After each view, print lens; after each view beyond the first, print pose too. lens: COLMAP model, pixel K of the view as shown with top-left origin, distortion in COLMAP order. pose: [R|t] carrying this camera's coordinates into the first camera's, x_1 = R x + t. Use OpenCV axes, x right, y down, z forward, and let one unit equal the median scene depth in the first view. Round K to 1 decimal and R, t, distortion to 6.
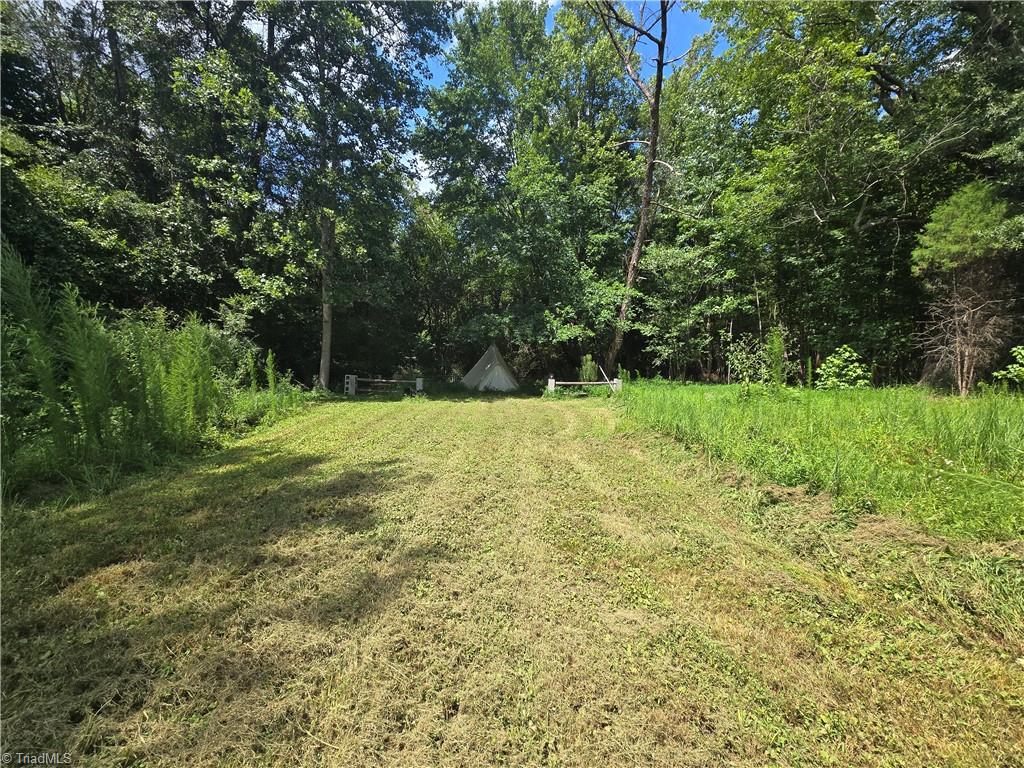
lens RADIAL K [[419.1, 0, 512.1], [0, 419.1, 380.8], [0, 0, 1]] dist [0.003030, 0.002209]
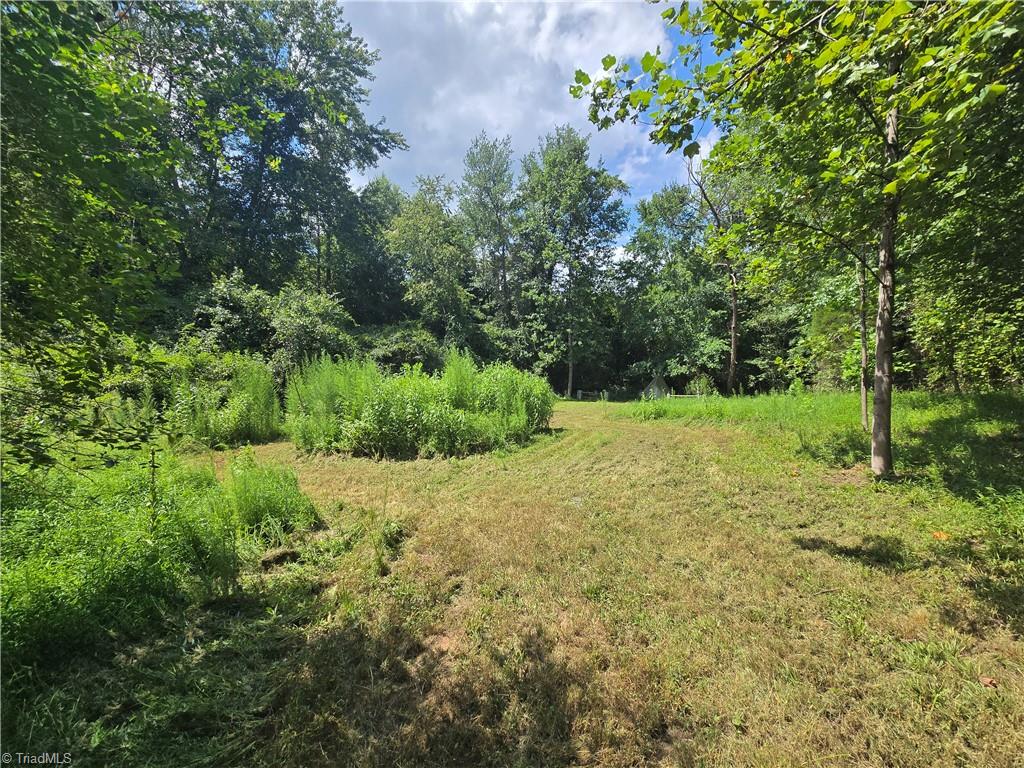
lens RADIAL K [[419.1, 0, 511.7], [0, 419.1, 384.5], [0, 0, 1]] dist [0.003030, 0.002209]
pose [[0.804672, 0.011194, -0.593615, 0.836085], [-0.014795, 0.999890, -0.001200, -0.046067], [0.593536, 0.009748, 0.804748, -1.314515]]
